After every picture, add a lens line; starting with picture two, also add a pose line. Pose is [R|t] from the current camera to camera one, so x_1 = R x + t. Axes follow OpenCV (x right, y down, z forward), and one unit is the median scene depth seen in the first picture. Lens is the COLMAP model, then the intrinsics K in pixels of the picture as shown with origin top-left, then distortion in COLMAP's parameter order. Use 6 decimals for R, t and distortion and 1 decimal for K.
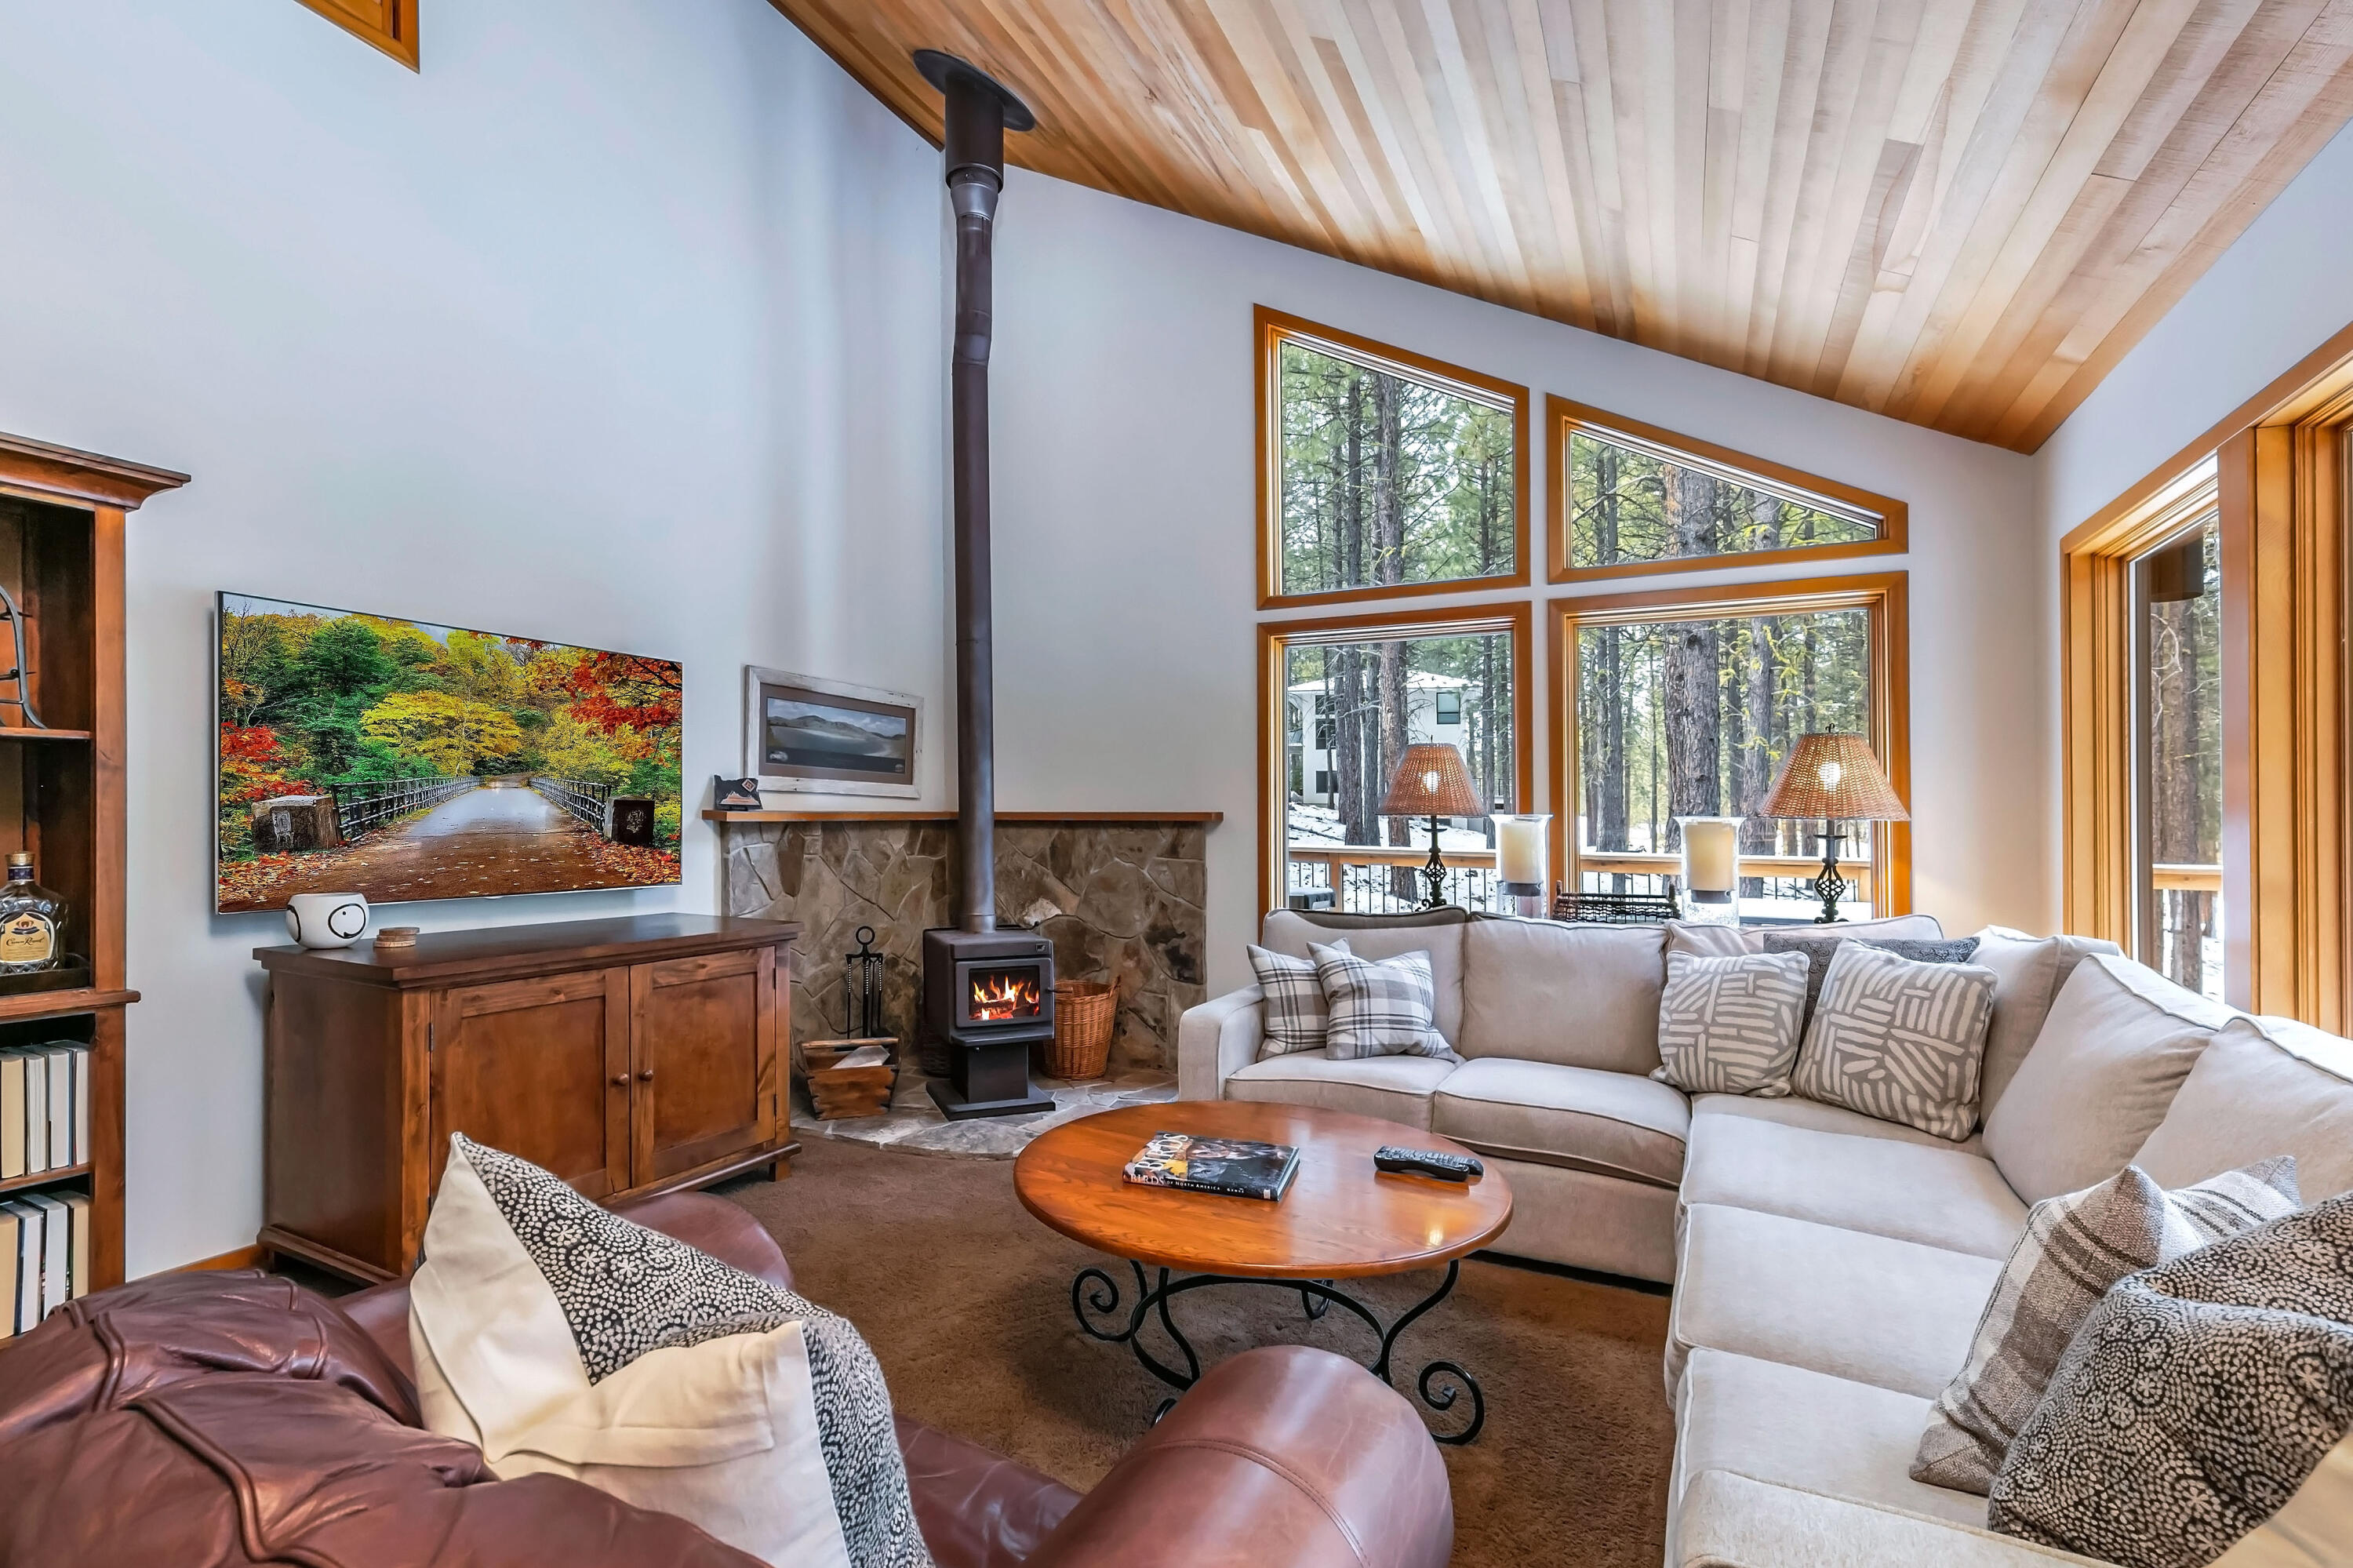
lens RADIAL K [[1139.6, 0, 1176.5], [0, 1139.6, 784.0], [0, 0, 1]] dist [0.003350, -0.000077]
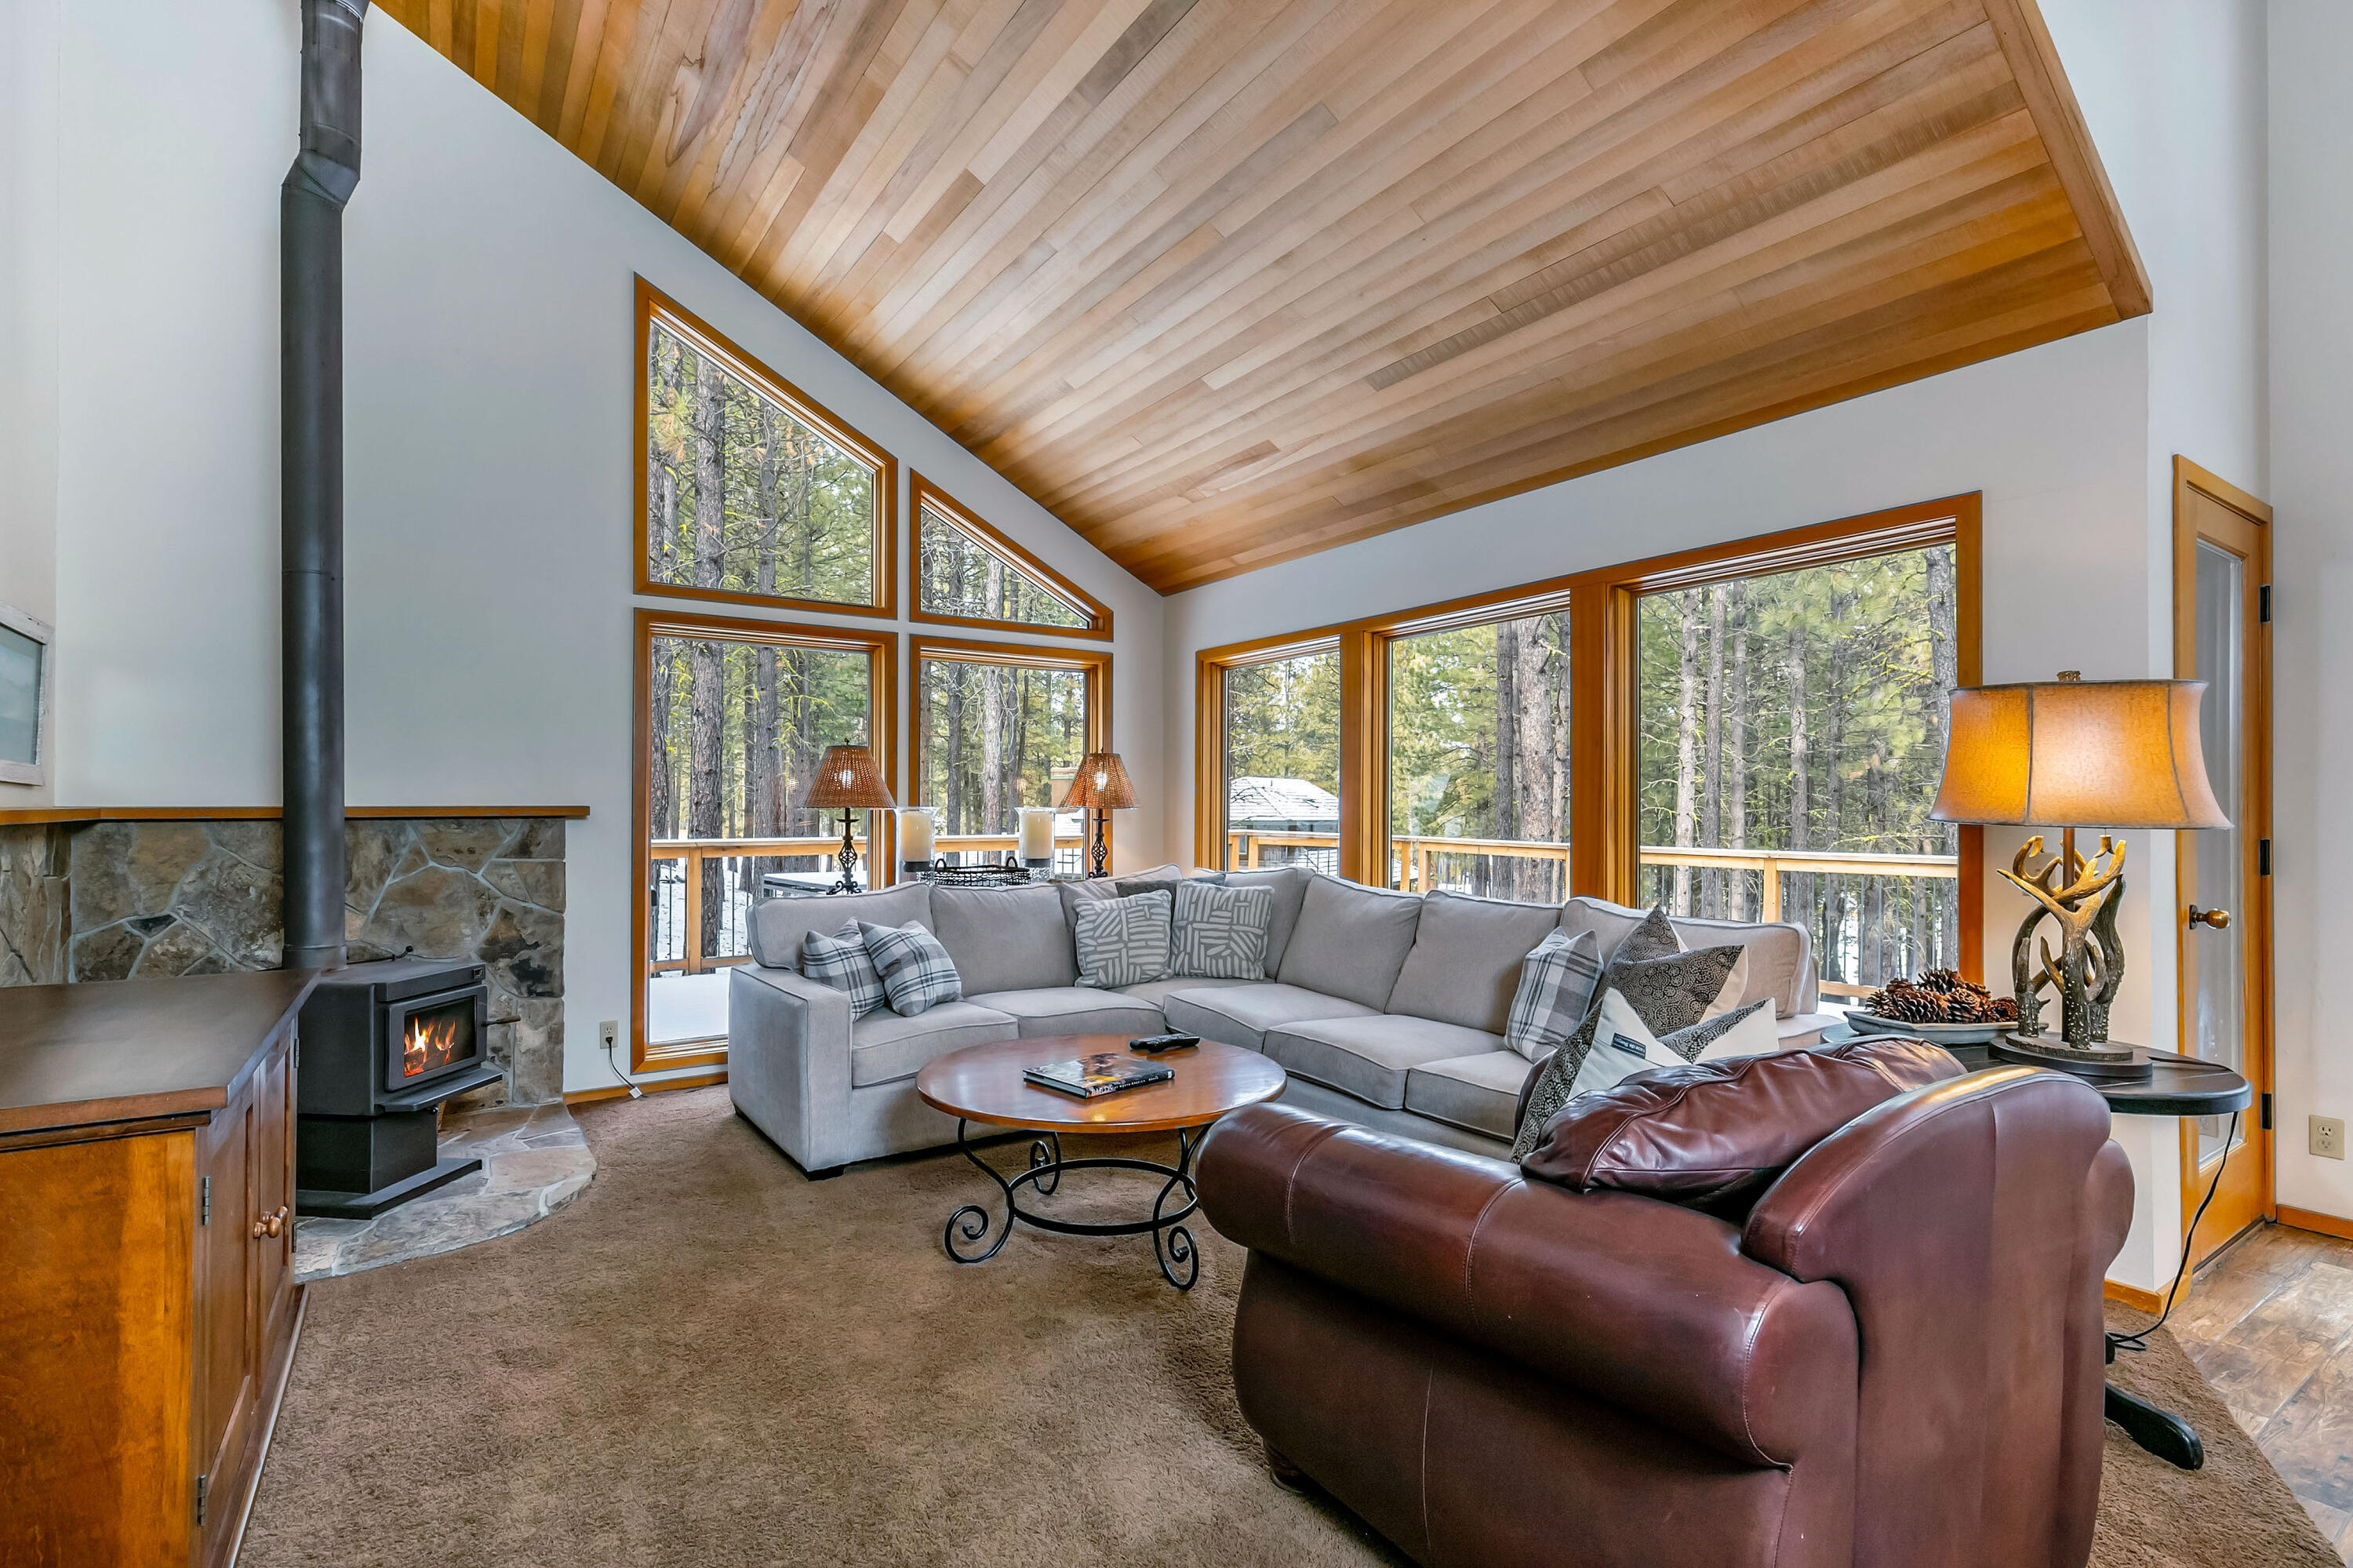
lens RADIAL K [[1092.4, 0, 1176.5], [0, 1092.4, 784.0], [0, 0, 1]] dist [-0.000876, -0.000044]
pose [[0.445108, 0.011509, 0.895403, -0.574603], [-0.021477, 0.999767, -0.002175, -0.001199], [-0.895220, -0.018263, 0.445251, 0.195107]]
